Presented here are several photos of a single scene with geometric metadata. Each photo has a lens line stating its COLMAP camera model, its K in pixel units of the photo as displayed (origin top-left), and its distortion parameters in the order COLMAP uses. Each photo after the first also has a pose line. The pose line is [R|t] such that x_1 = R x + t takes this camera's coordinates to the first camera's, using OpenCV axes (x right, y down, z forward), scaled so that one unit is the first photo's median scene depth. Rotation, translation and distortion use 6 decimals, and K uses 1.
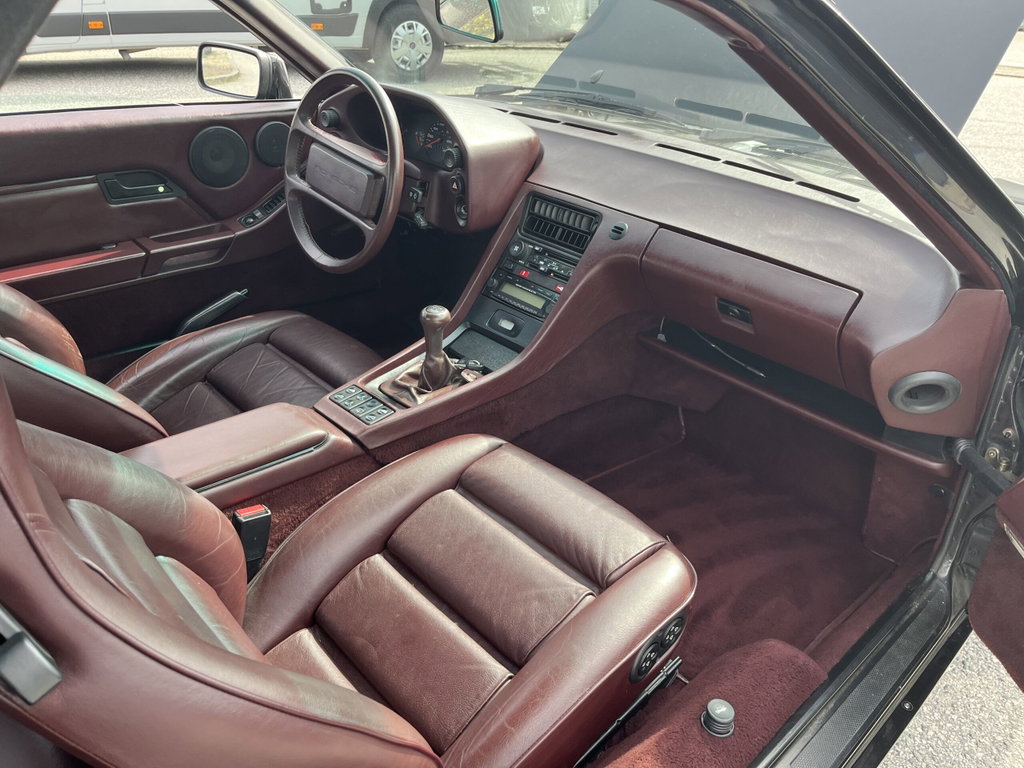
lens RADIAL K [[779.7, 0, 524.4], [0, 779.7, 383.9], [0, 0, 1]] dist [0.041224, -0.073079]
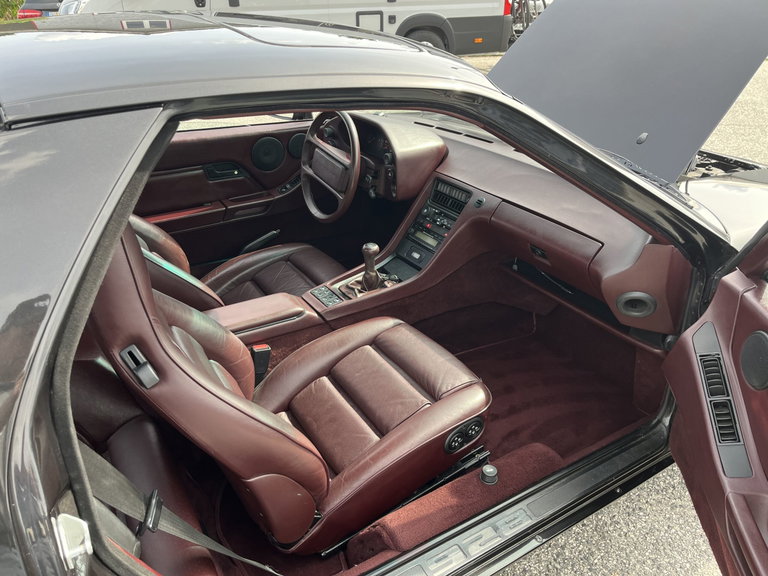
lens RADIAL K [[584.8, 0, 382.8], [0, 584.8, 285.9], [0, 0, 1]] dist [0.041224, -0.073079]
pose [[0.976342, 0.048539, -0.210712, 0.197623], [-0.053610, 0.998392, -0.018417, 0.019615], [0.209479, 0.029277, 0.977375, -0.285704]]
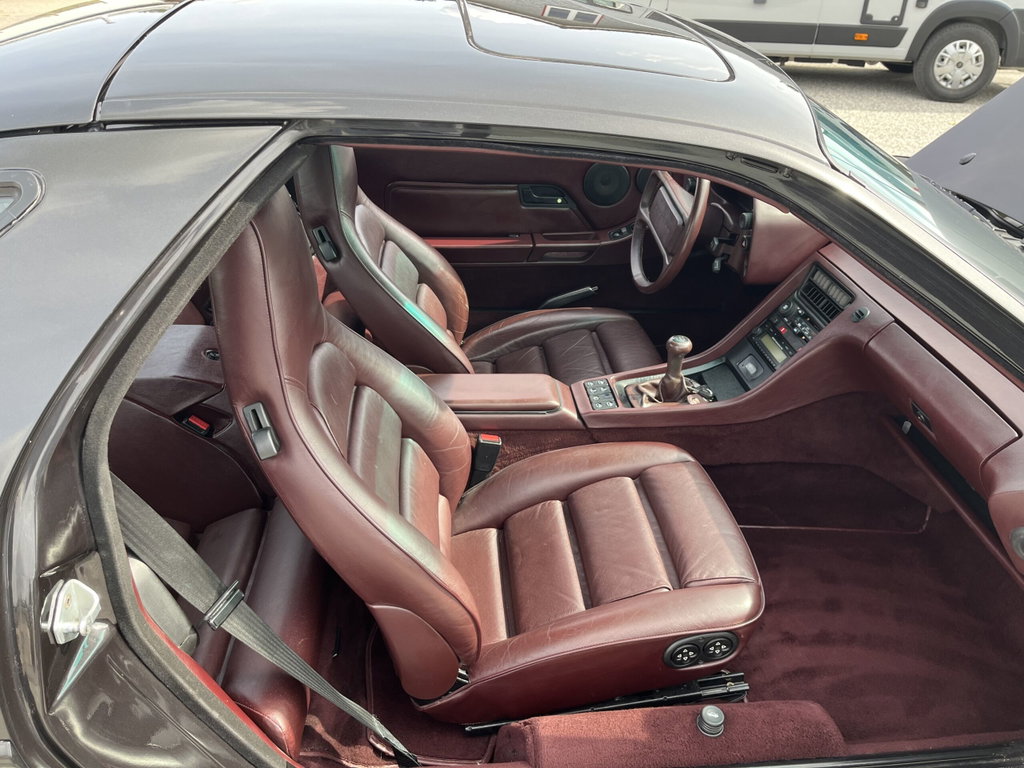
lens RADIAL K [[779.7, 0, 518.4], [0, 779.7, 384.9], [0, 0, 1]] dist [0.041224, -0.073079]
pose [[0.788266, 0.294735, -0.540155, 0.373312], [-0.289658, 0.952216, 0.096867, -0.073632], [0.542894, 0.080103, 0.835972, -0.160384]]
